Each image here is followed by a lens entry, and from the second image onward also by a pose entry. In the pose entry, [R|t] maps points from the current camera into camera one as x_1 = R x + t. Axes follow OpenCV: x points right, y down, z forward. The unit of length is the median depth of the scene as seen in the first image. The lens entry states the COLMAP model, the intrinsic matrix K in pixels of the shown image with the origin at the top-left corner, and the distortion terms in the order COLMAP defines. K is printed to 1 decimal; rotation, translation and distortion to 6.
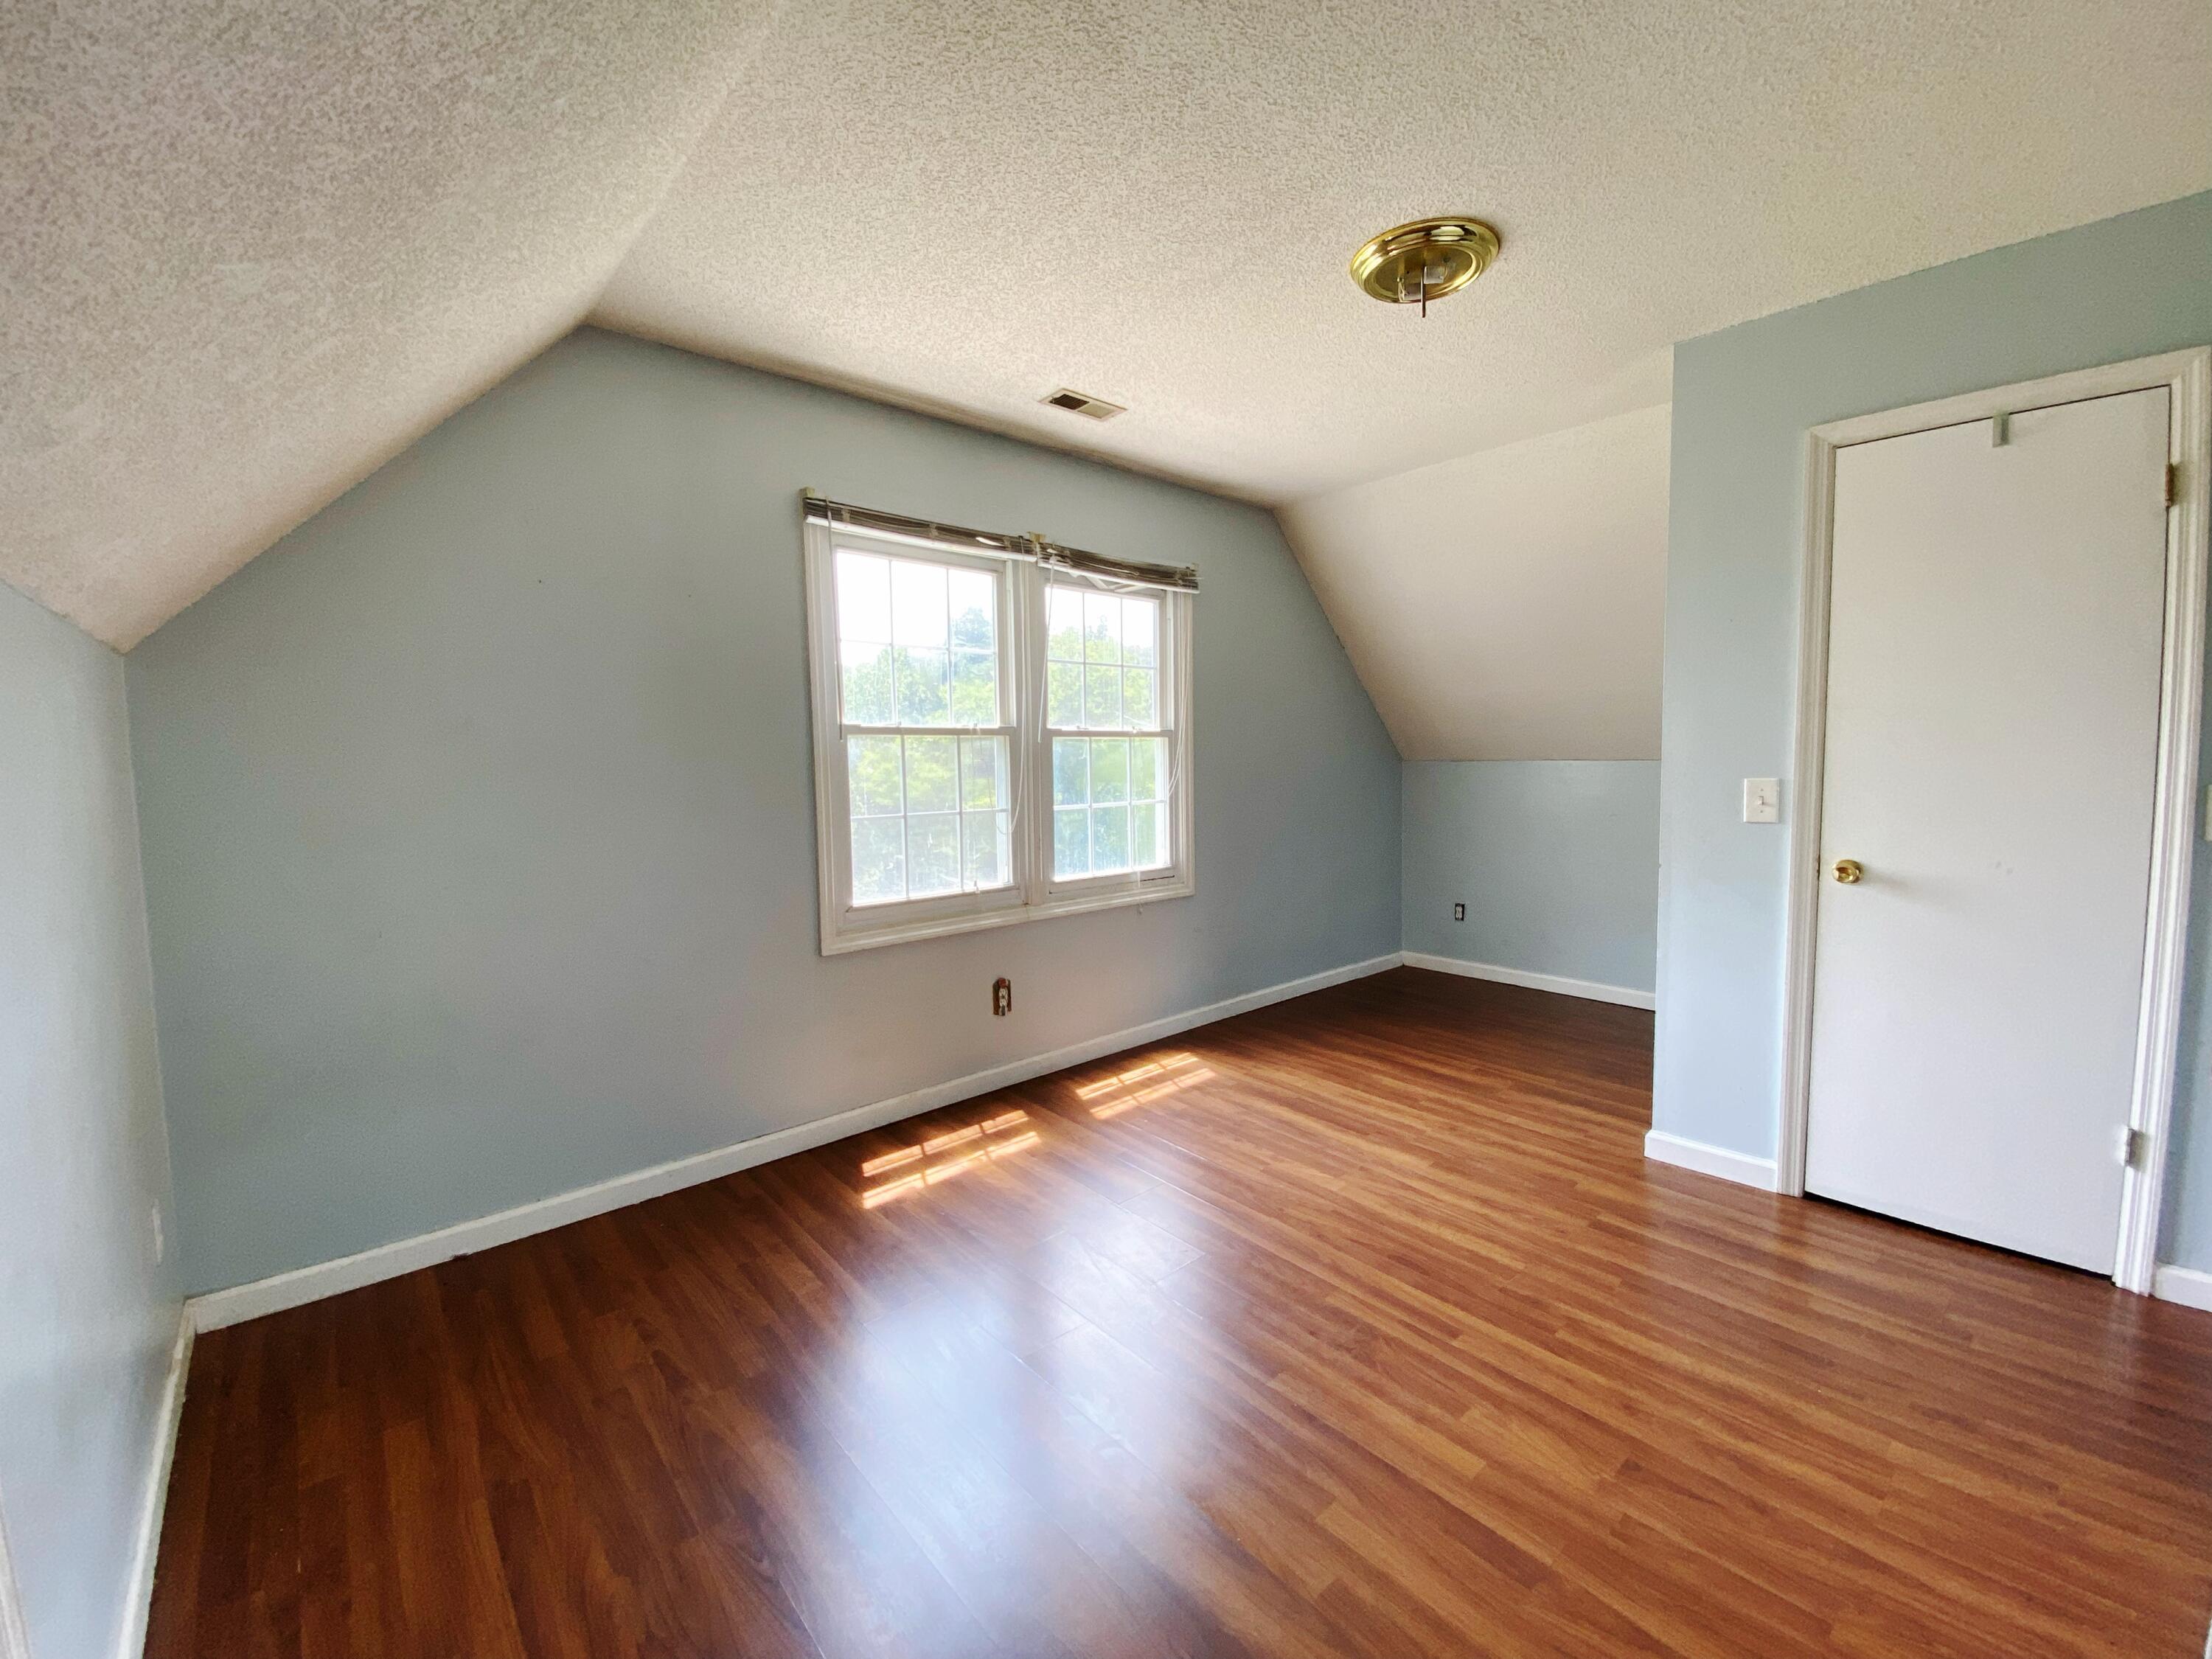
lens RADIAL K [[887.4, 0, 1135.5], [0, 887.4, 821.3], [0, 0, 1]] dist [0.070710, -0.034778]
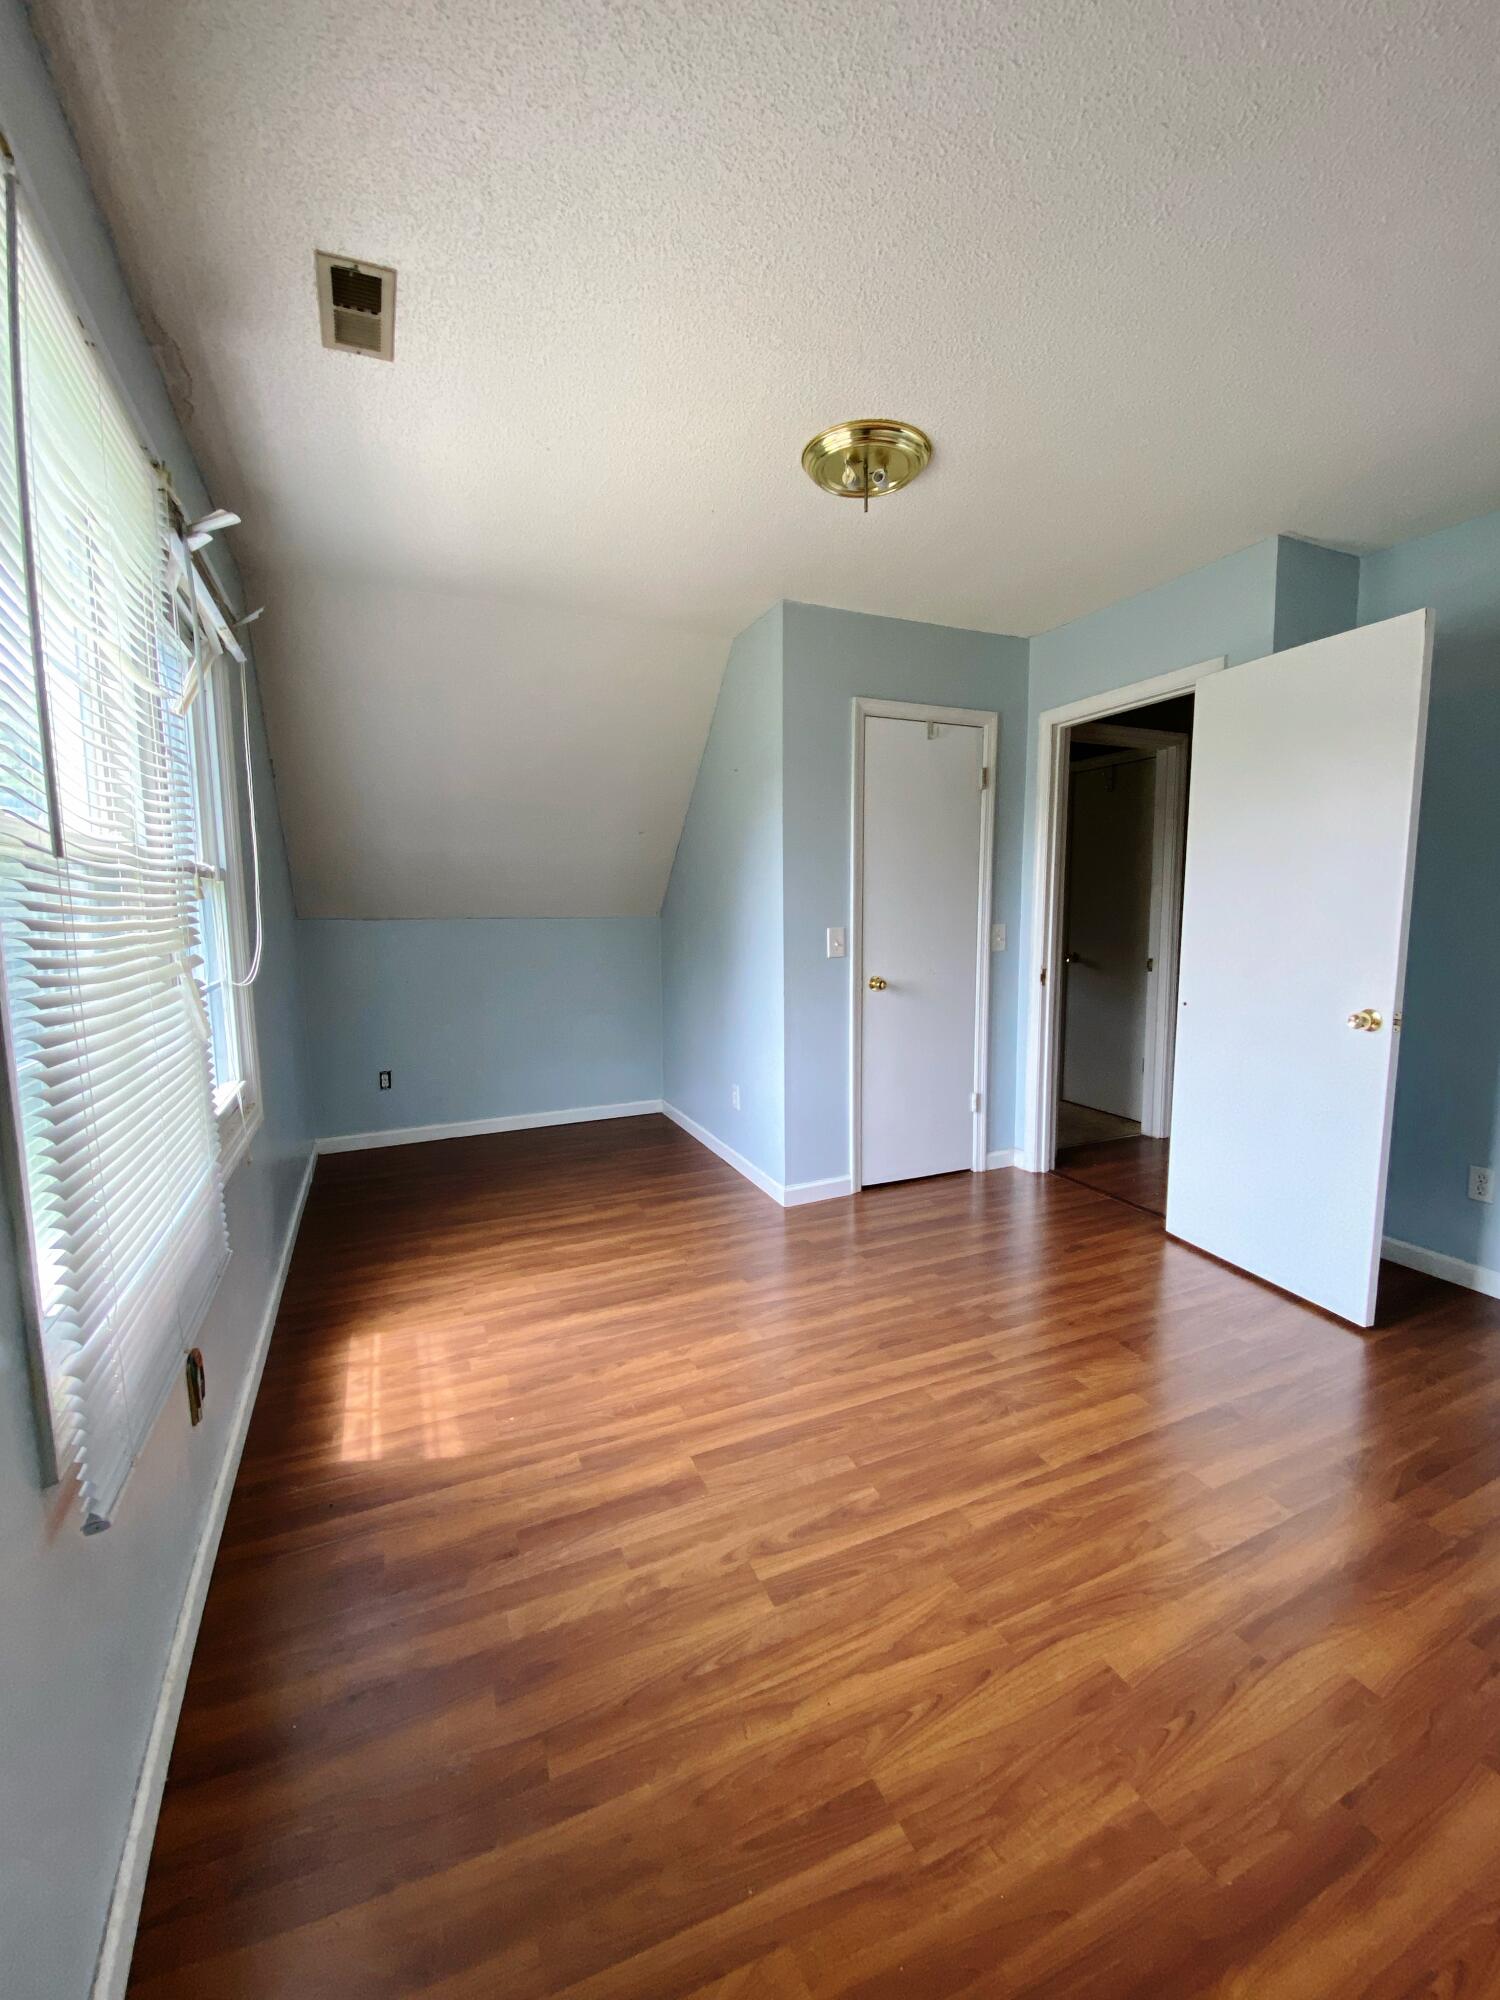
lens RADIAL K [[802.4, 0, 750.0], [0, 802.4, 1000.0], [0, 0, 1]] dist [0.070710, -0.034778]
pose [[0.321755, -0.103438, 0.941156, -0.584311], [0.073550, 0.993741, 0.084073, -0.047903], [-0.943962, 0.042171, 0.327350, 0.666997]]
